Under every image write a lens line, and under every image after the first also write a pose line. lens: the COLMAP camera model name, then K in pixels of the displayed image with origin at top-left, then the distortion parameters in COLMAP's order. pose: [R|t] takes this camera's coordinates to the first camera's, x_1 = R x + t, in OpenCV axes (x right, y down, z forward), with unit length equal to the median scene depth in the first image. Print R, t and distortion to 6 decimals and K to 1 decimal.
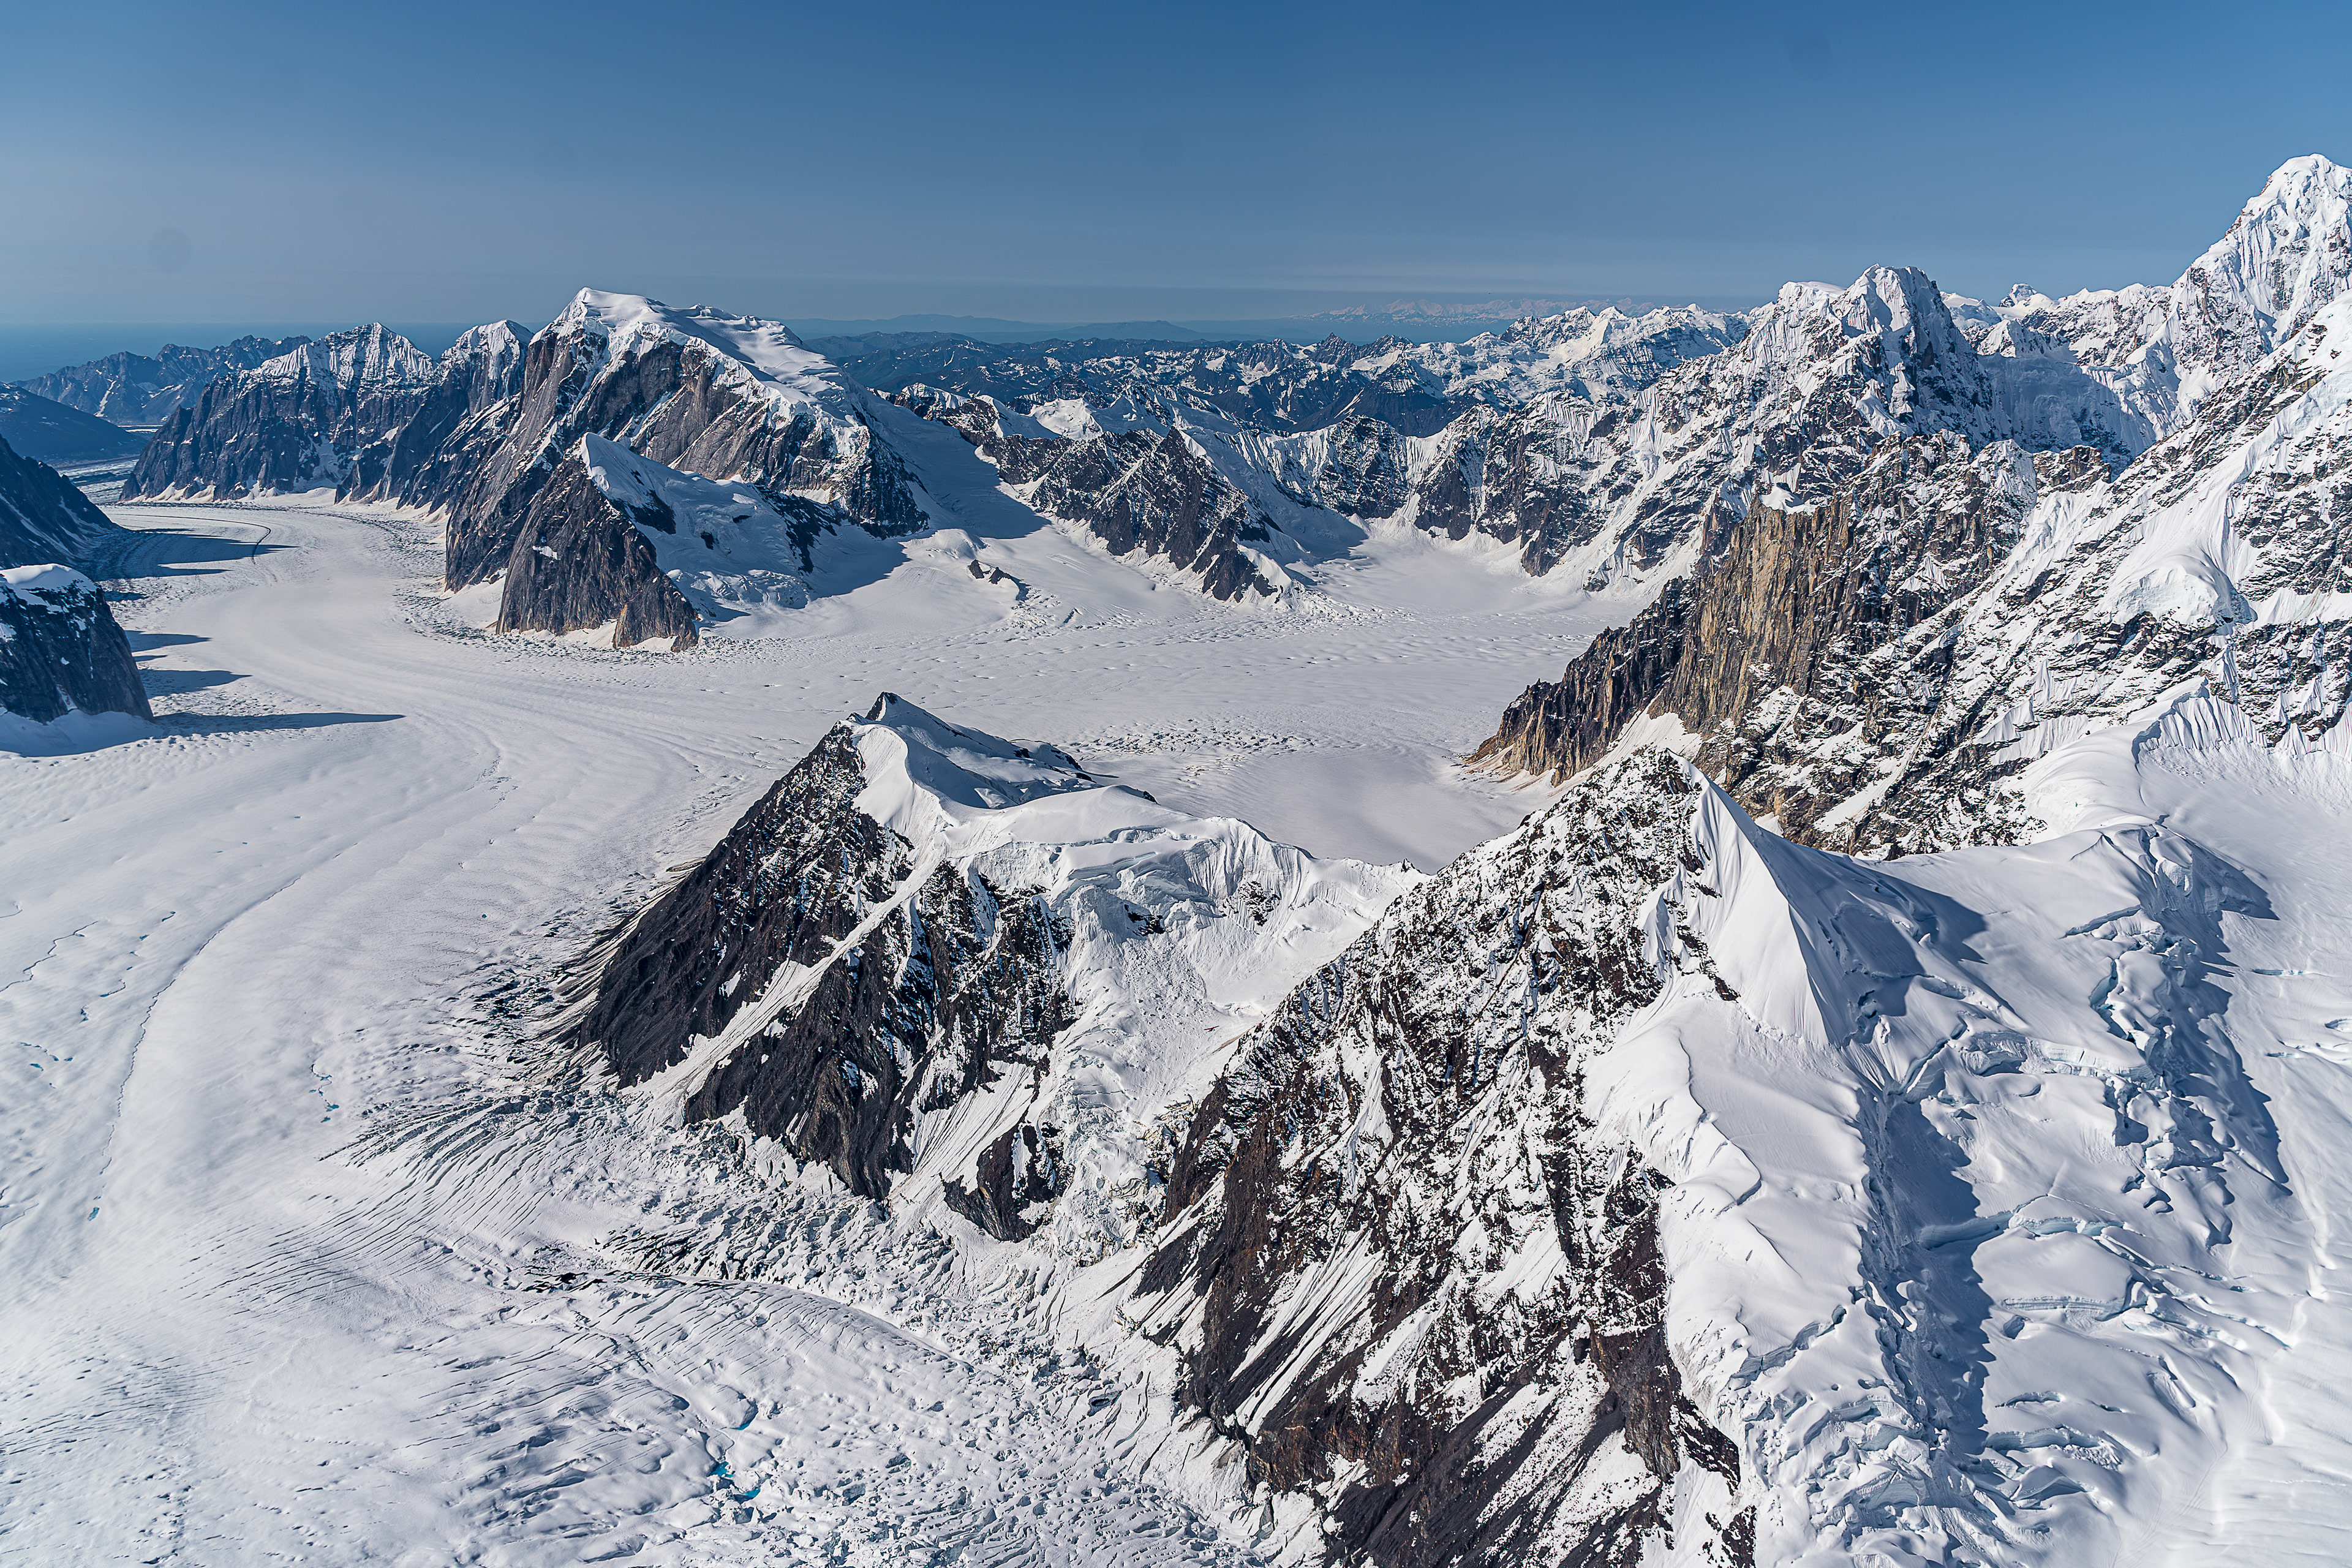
lens RADIAL K [[1919.0, 0, 1171.5], [0, 1919.0, 786.5], [0, 0, 1]] dist [-0.008304, -0.004655]
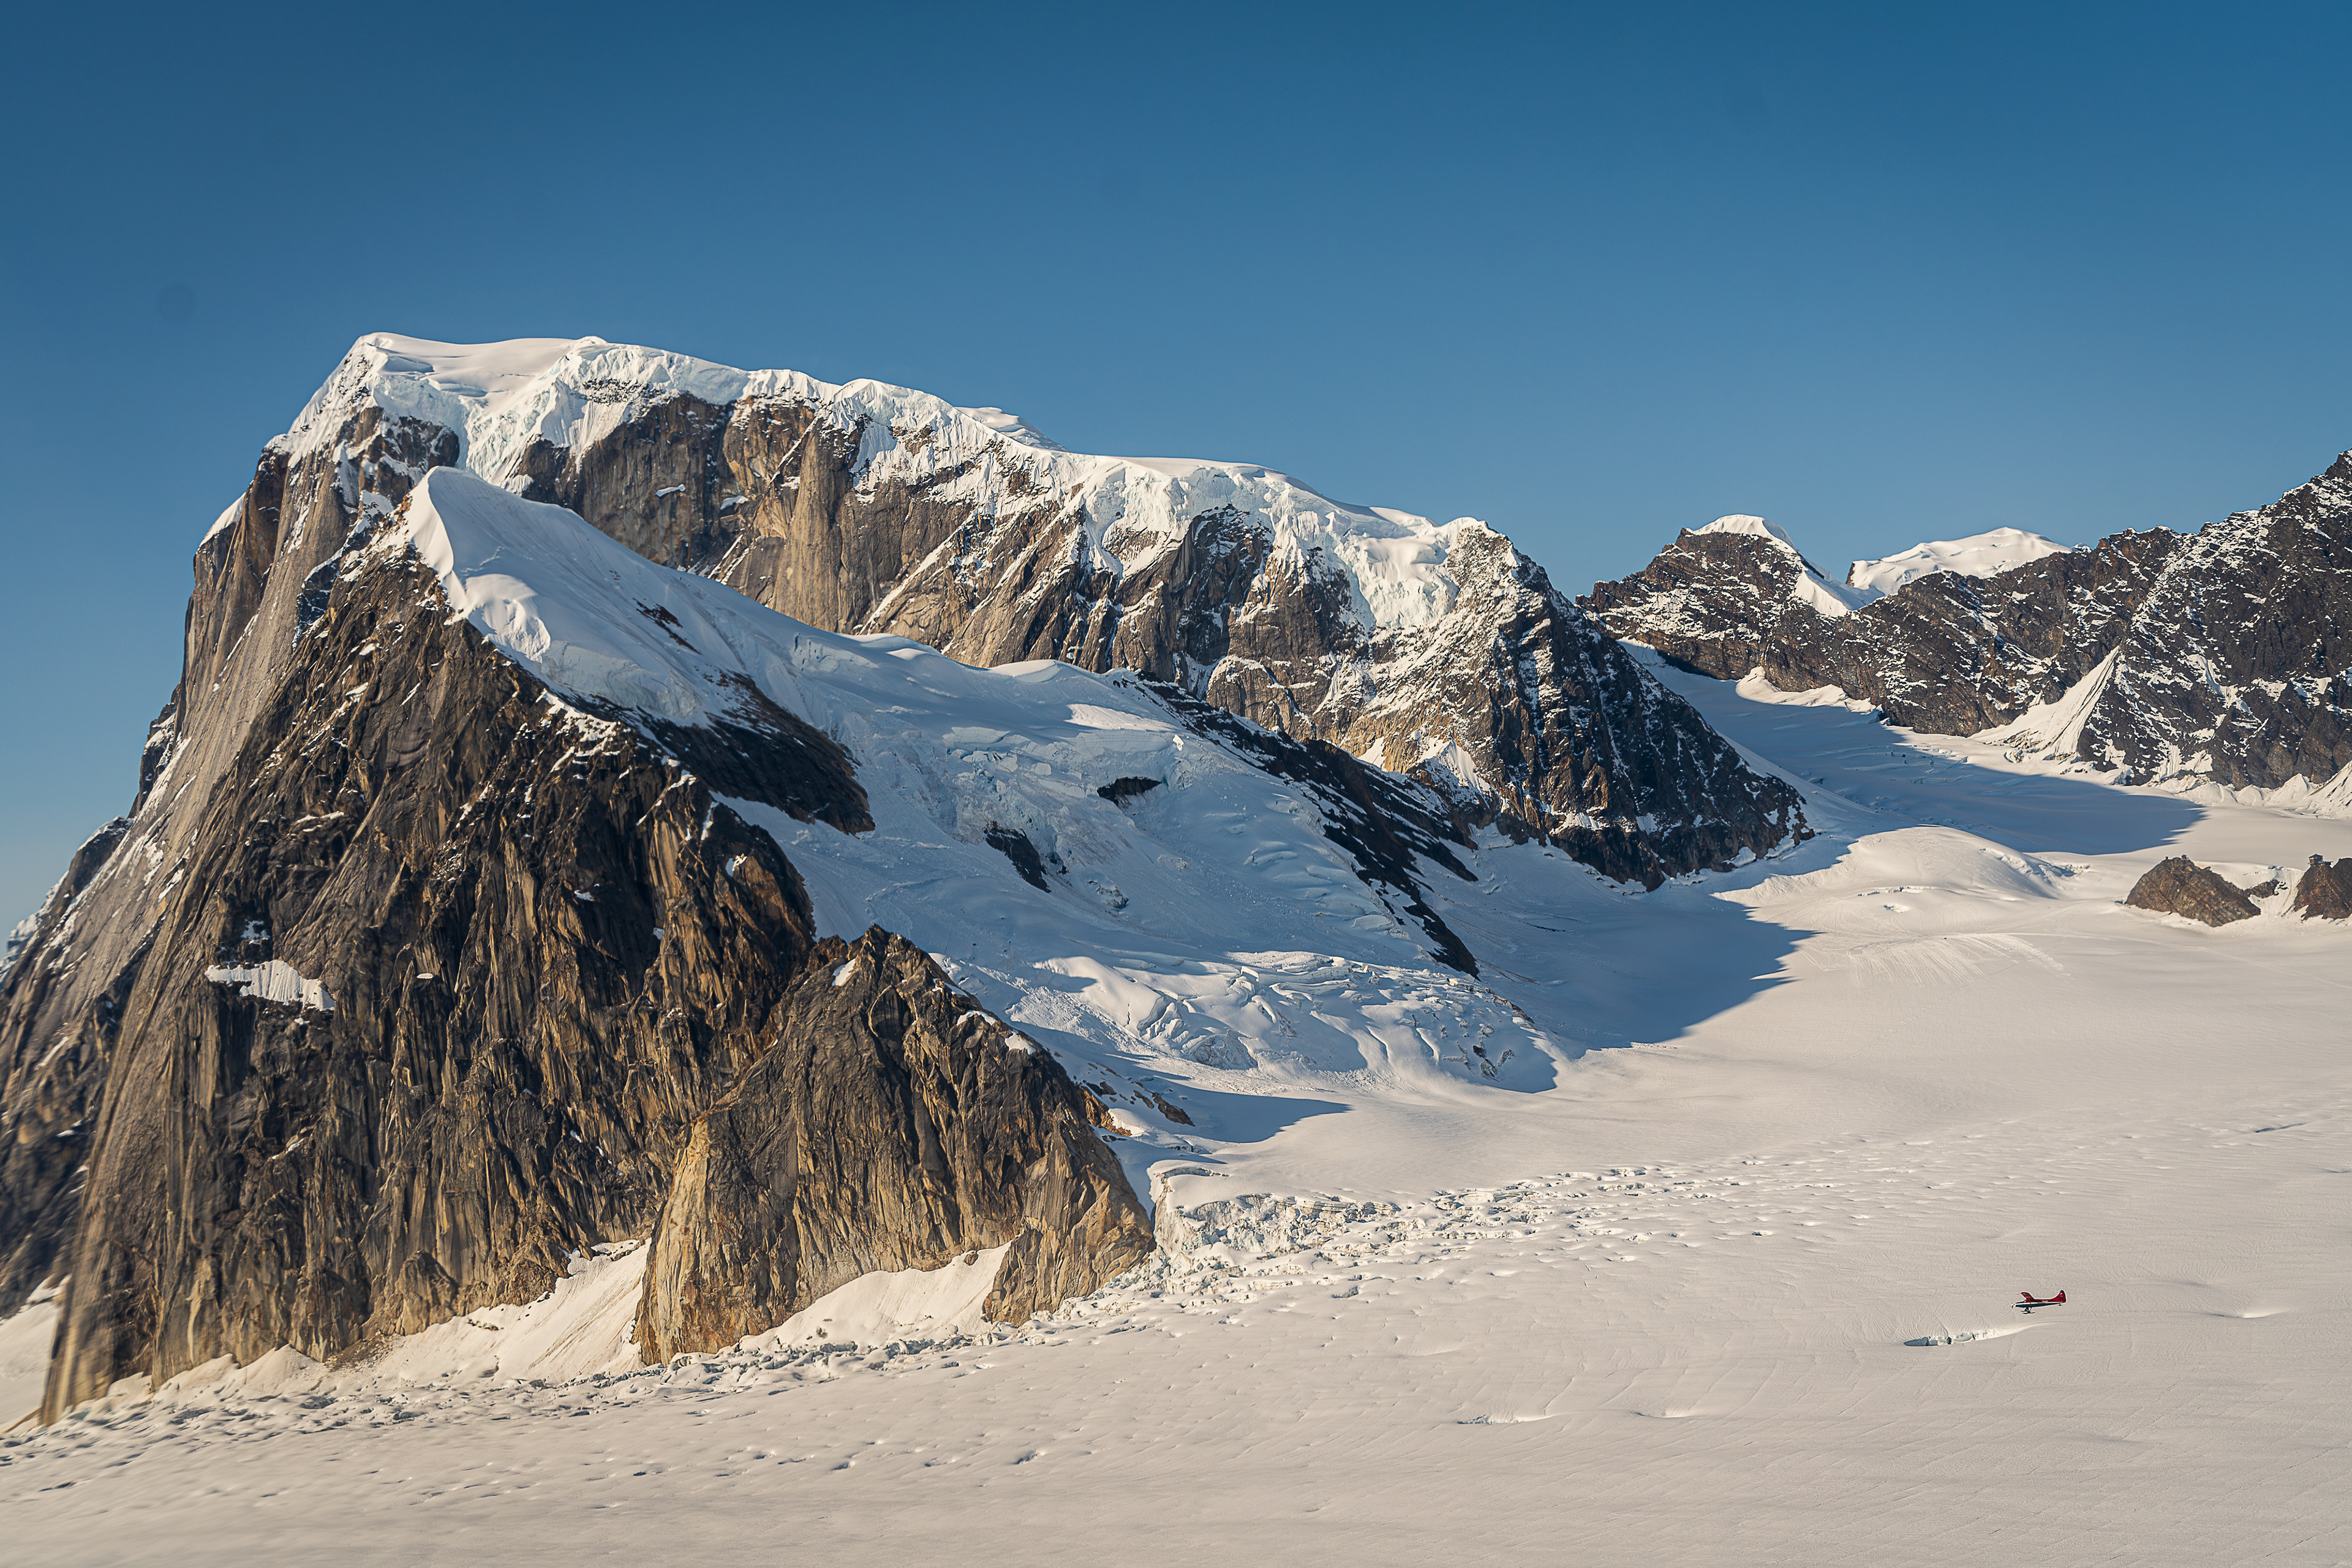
lens RADIAL K [[3471.2, 0, 1180.1], [0, 3471.2, 785.0], [0, 0, 1]] dist [-0.006555, 0.000000]
pose [[0.990653, -0.129548, -0.042709, -0.213316], [0.110900, 0.947220, -0.300790, -0.019425], [0.079422, 0.293242, 0.952734, 0.654486]]
